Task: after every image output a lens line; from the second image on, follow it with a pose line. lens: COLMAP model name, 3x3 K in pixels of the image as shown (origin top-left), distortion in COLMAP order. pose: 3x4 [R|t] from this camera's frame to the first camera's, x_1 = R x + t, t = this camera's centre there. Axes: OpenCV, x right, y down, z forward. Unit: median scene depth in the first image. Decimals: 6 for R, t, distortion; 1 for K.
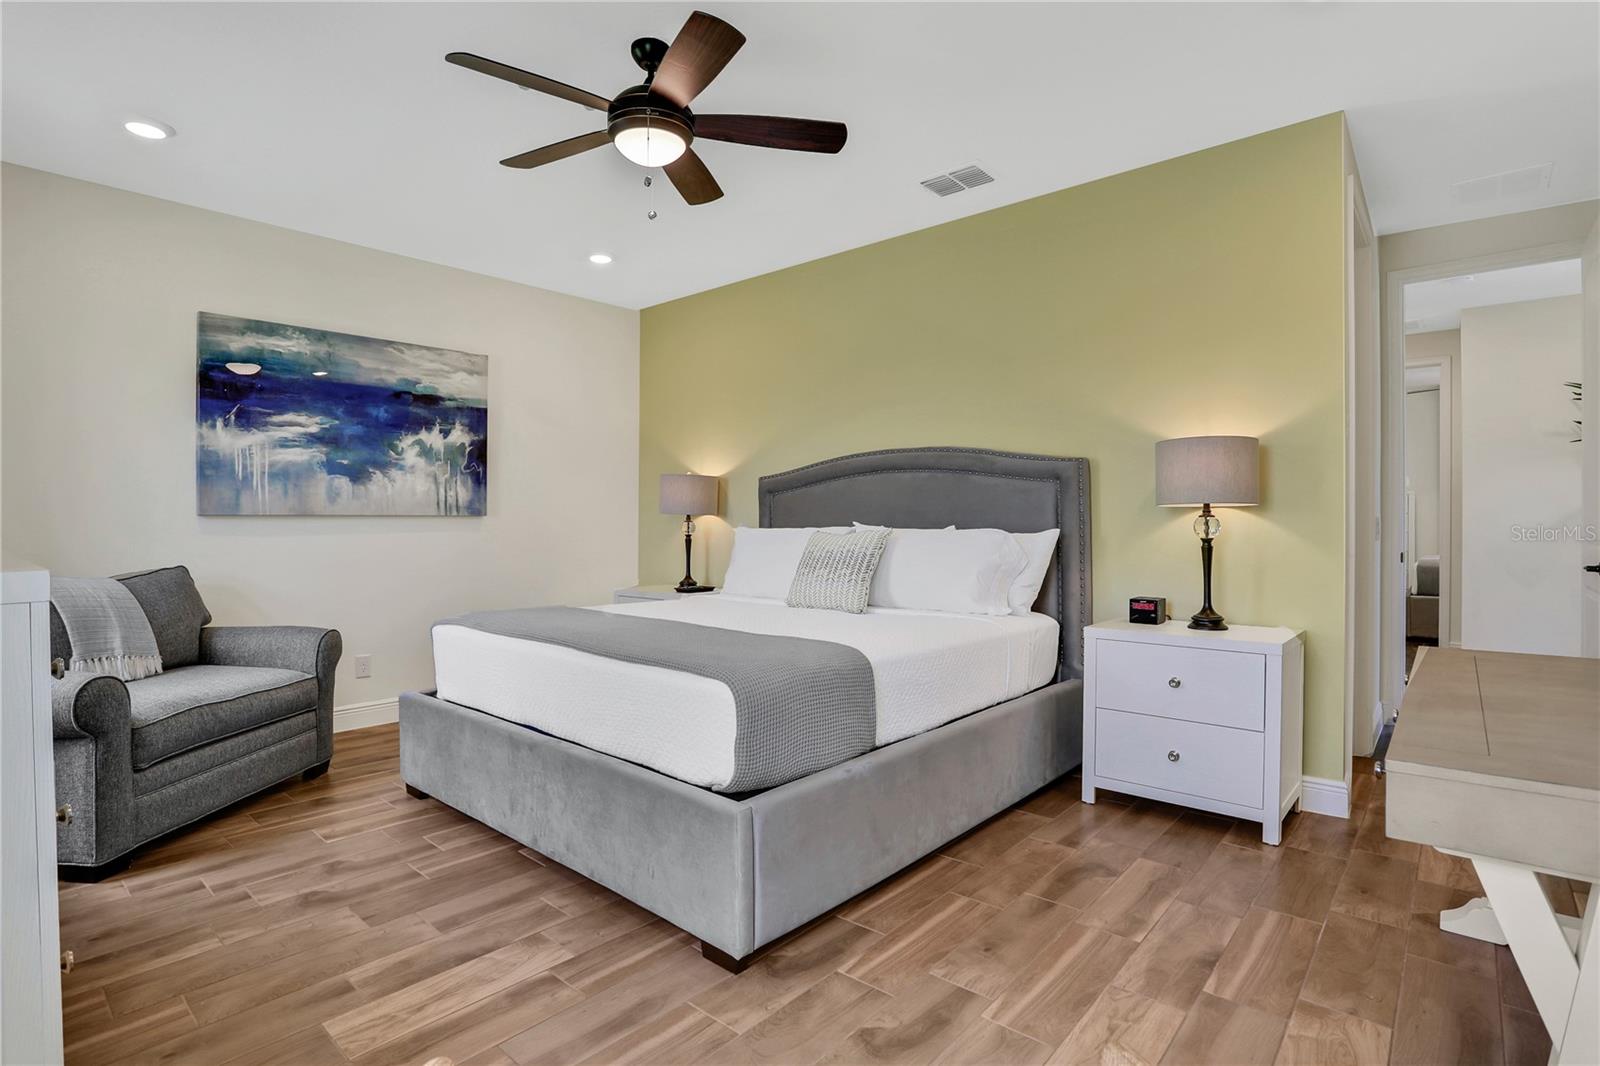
lens RADIAL K [[777.7, 0, 838.8], [0, 777.7, 520.2], [0, 0, 1]] dist [-0.037859, 0.008113]
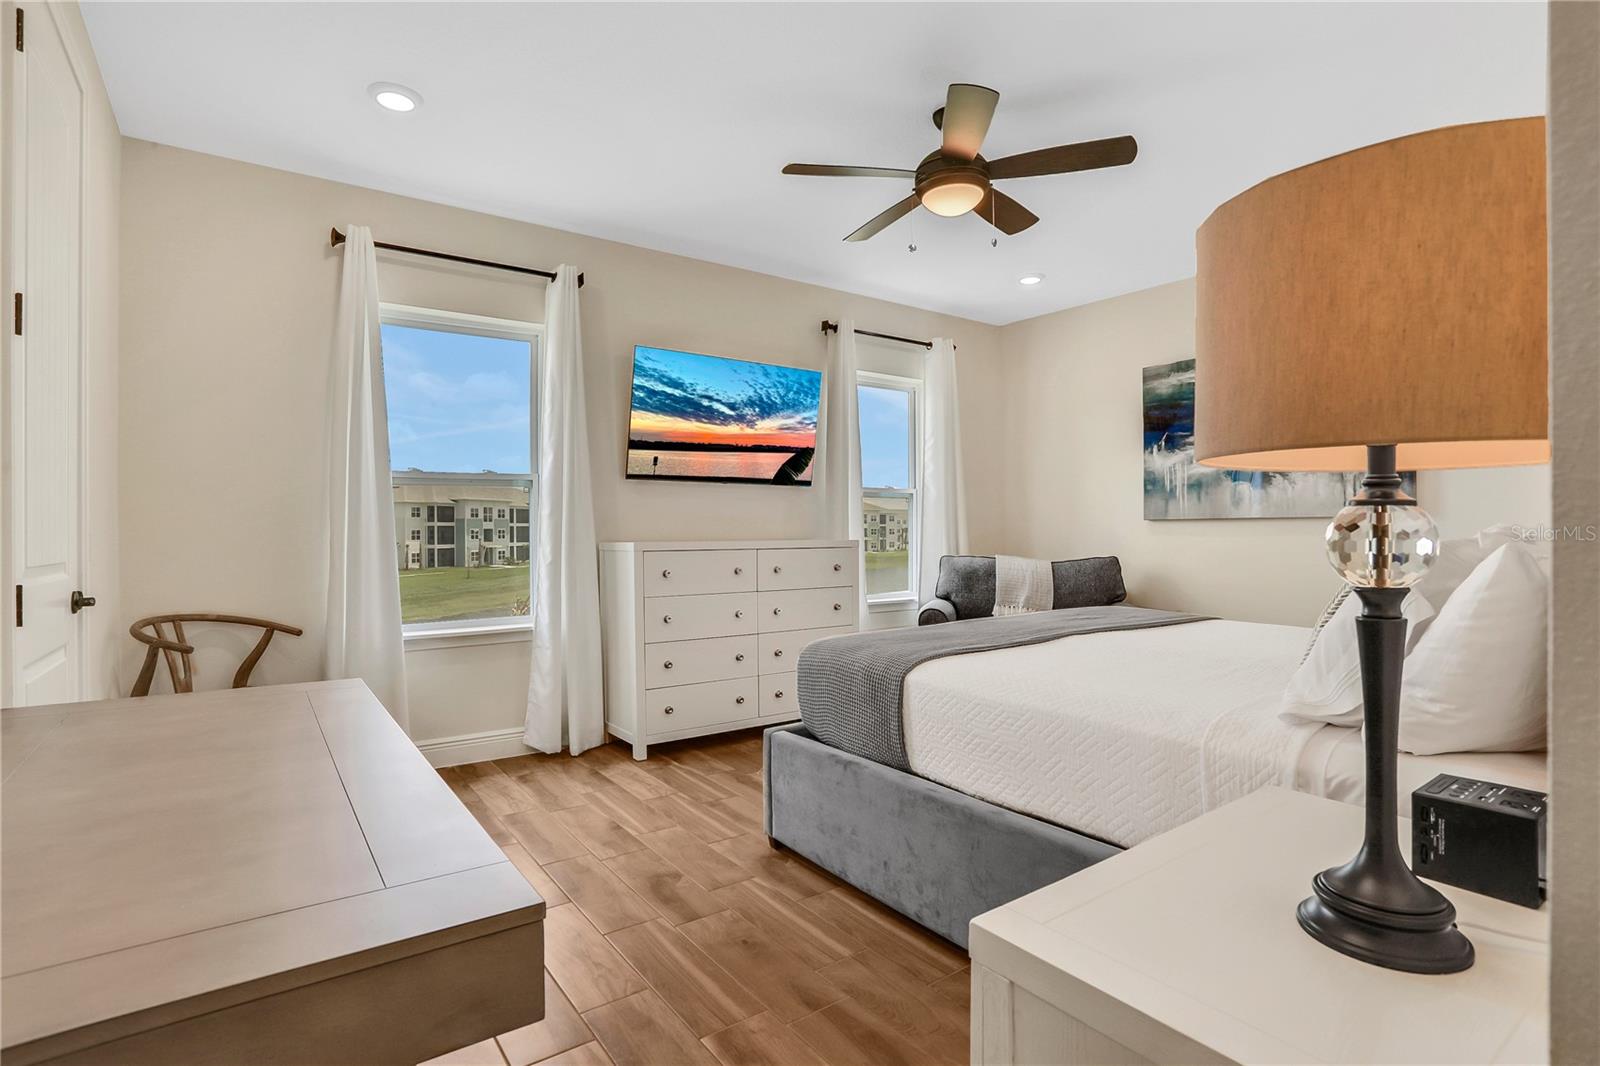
lens RADIAL K [[777.7, 0, 762.1], [0, 777.7, 527.0], [0, 0, 1]] dist [-0.037859, 0.008113]
pose [[-0.277103, 0.001494, -0.960839, 0.652584], [0.008947, 0.999959, -0.001025, 0.001064], [0.960799, -0.008881, -0.277105, 0.725963]]
